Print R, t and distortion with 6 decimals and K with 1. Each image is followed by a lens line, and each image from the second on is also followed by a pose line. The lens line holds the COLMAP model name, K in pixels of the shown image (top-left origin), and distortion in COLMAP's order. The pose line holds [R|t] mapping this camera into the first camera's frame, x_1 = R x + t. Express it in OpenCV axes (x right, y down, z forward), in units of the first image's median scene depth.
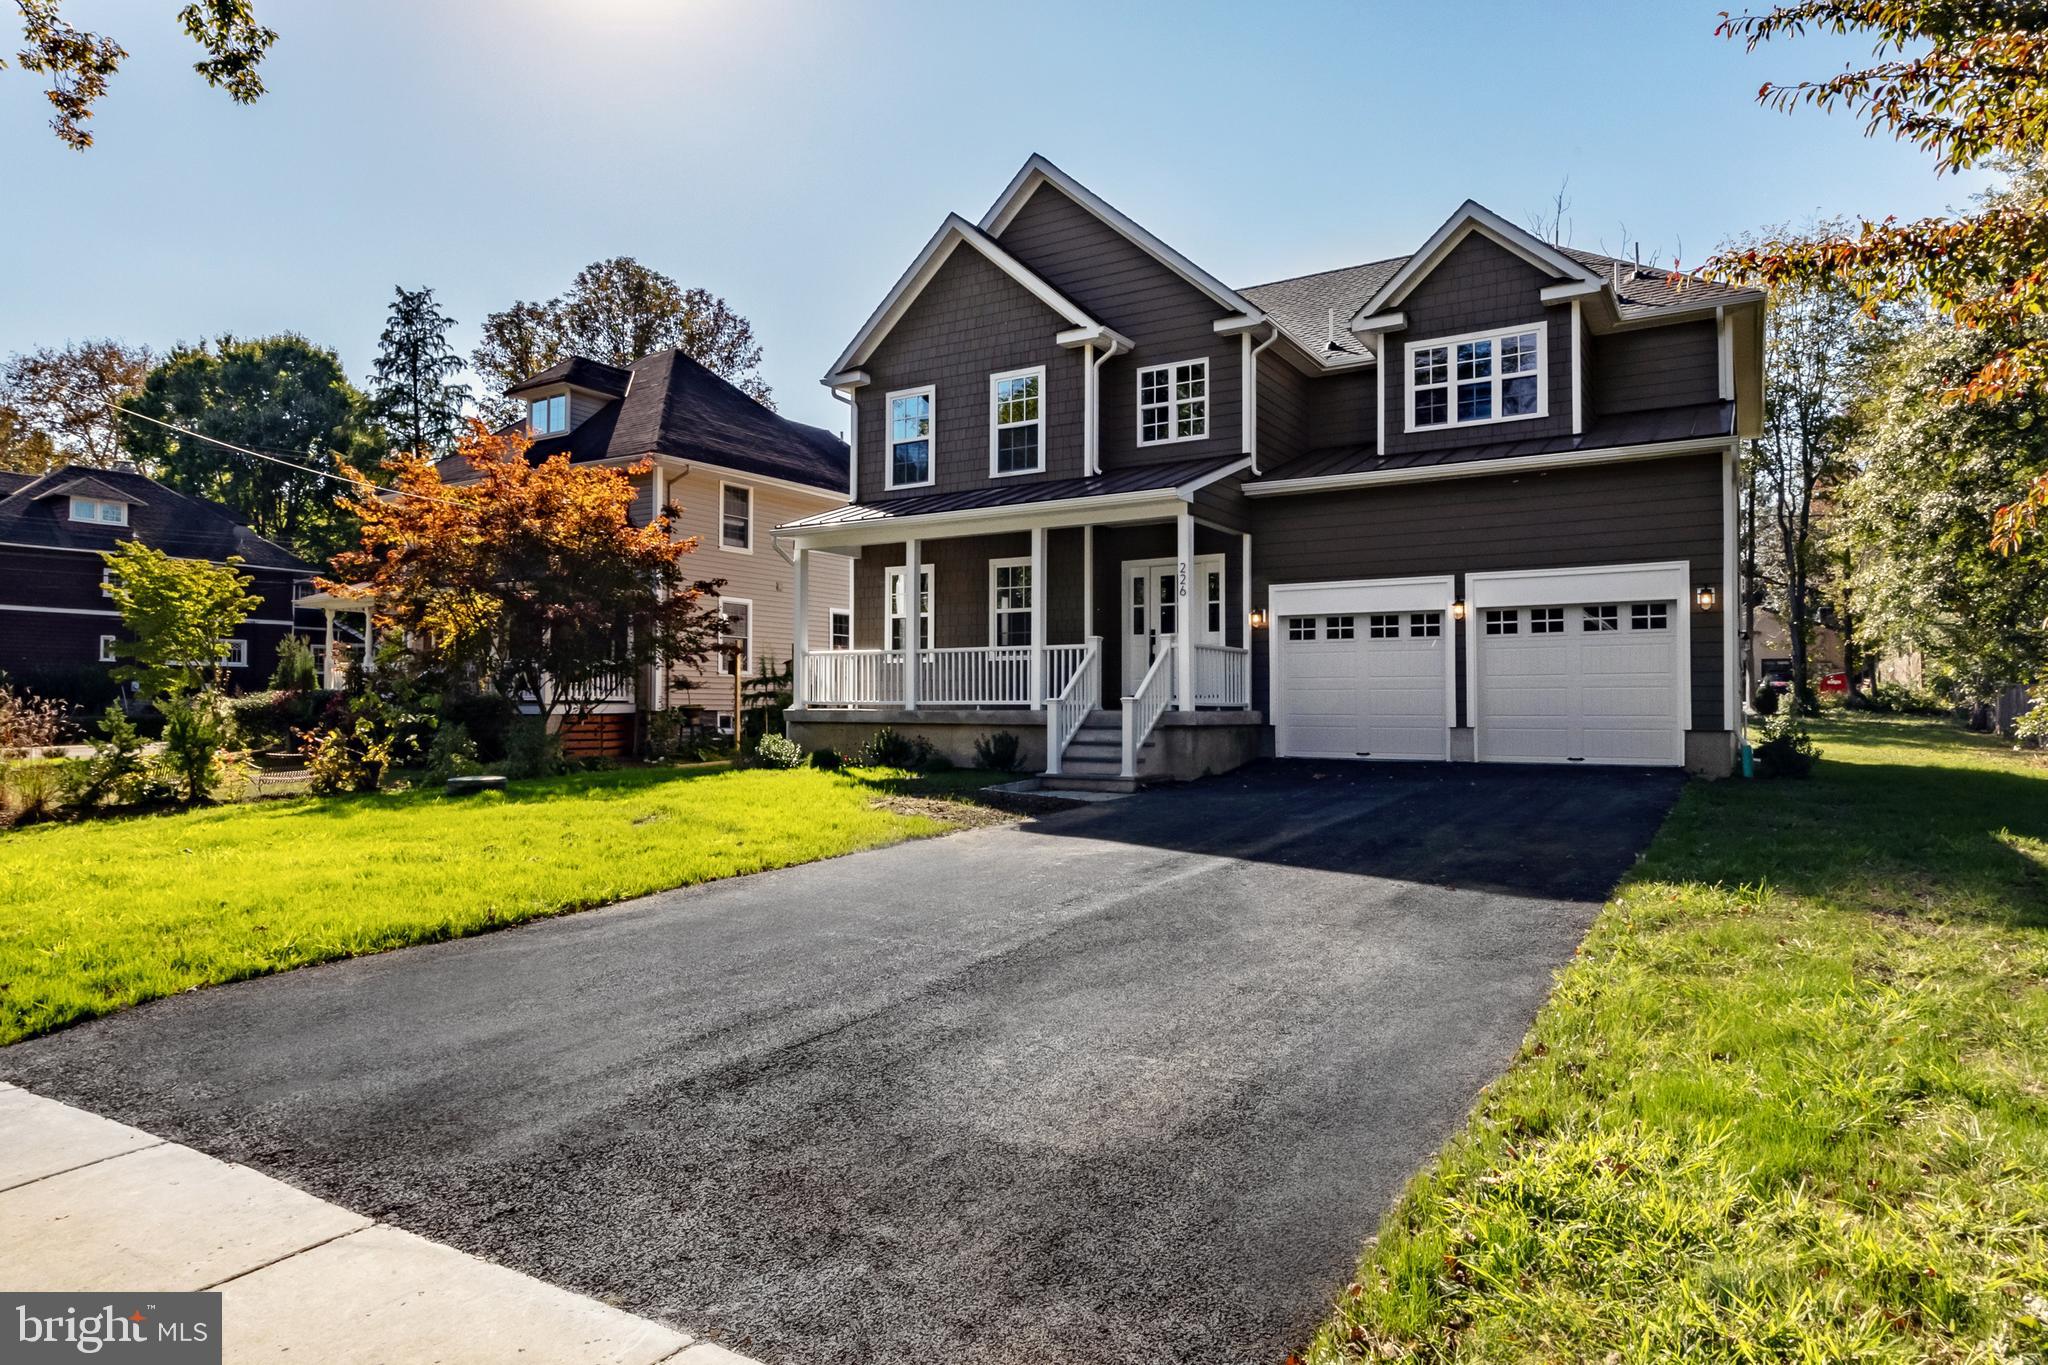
lens RADIAL K [[1220.0, 0, 1024.0], [0, 1220.0, 682.5], [0, 0, 1]] dist [-0.003052, -0.000314]
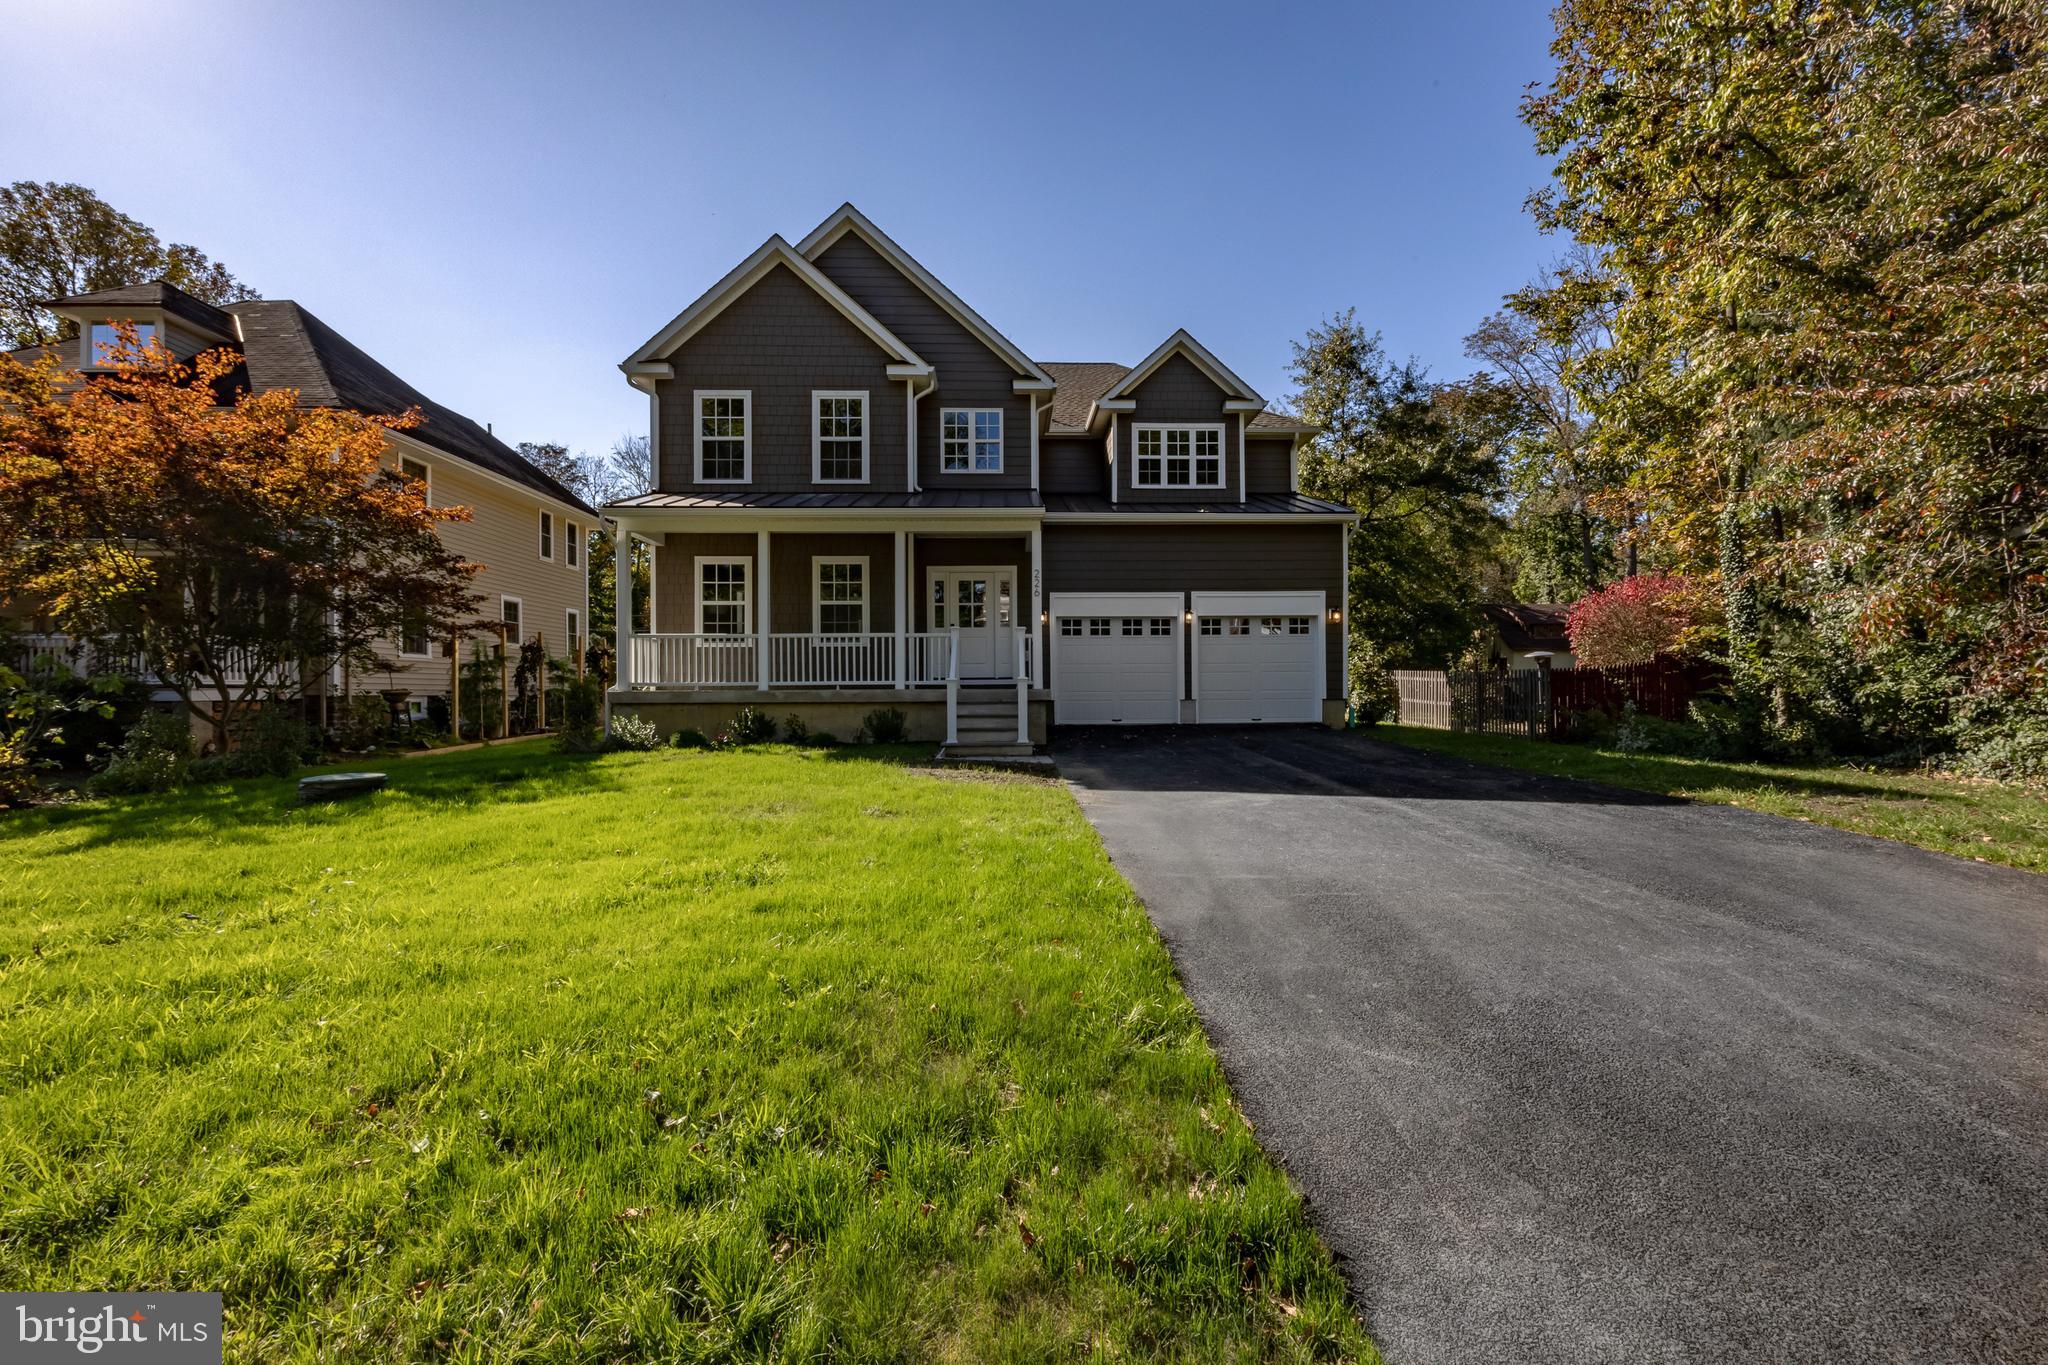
lens RADIAL K [[880.7, 0, 1024.0], [0, 880.7, 682.5], [0, 0, 1]] dist [-0.000313, 0.000048]
pose [[0.824618, -0.000206, 0.565689, -0.347376], [-0.003832, 0.999975, 0.005950, 0.010270], [-0.565676, -0.007074, 0.824597, 0.239300]]
